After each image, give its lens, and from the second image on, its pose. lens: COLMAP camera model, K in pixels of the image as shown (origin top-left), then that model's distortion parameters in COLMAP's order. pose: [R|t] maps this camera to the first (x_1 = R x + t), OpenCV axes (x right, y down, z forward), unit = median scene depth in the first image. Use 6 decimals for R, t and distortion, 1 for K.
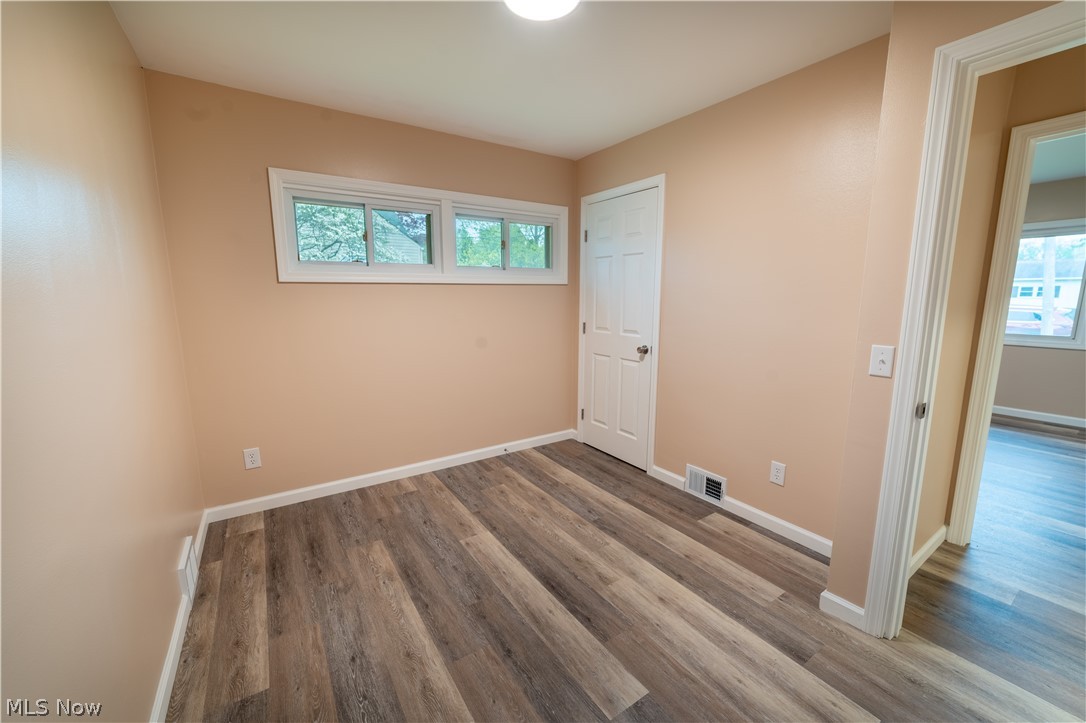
lens RADIAL K [[427.6, 0, 550.1], [0, 427.6, 361.3], [0, 0, 1]] dist [-0.018128, 0.006887]
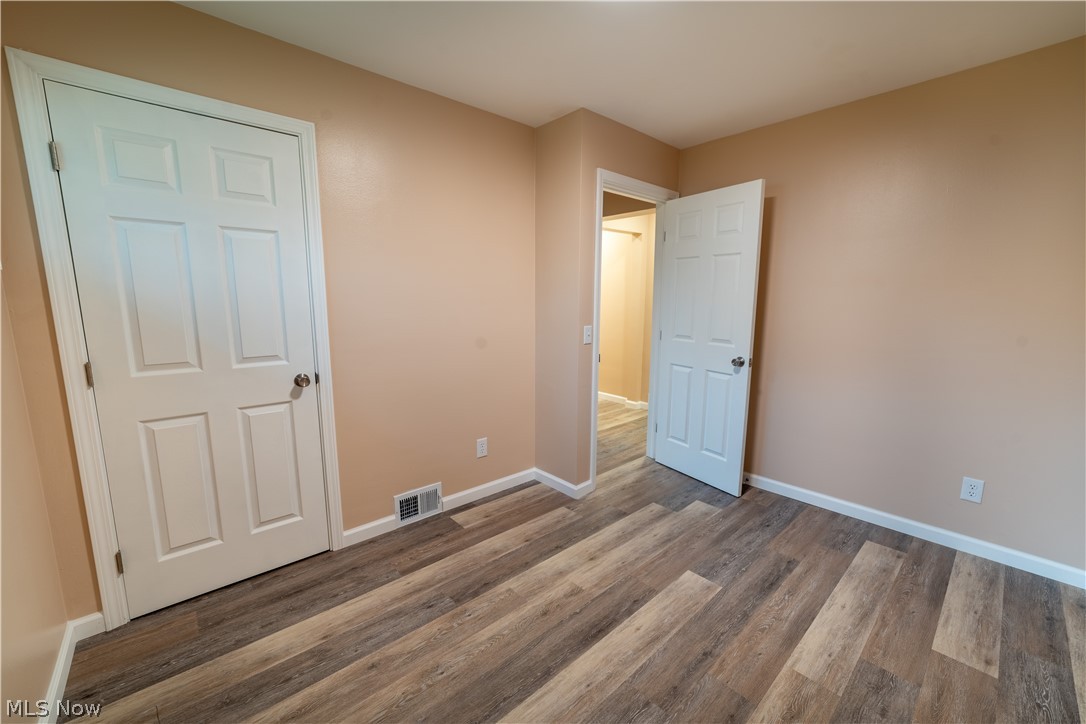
lens RADIAL K [[427.6, 0, 550.1], [0, 427.6, 361.8], [0, 0, 1]] dist [-0.018128, 0.006887]
pose [[-0.132389, -0.150751, 0.979667, -0.624237], [0.149922, 0.973950, 0.170132, -0.144848], [-0.979794, 0.169397, -0.106340, 0.910007]]
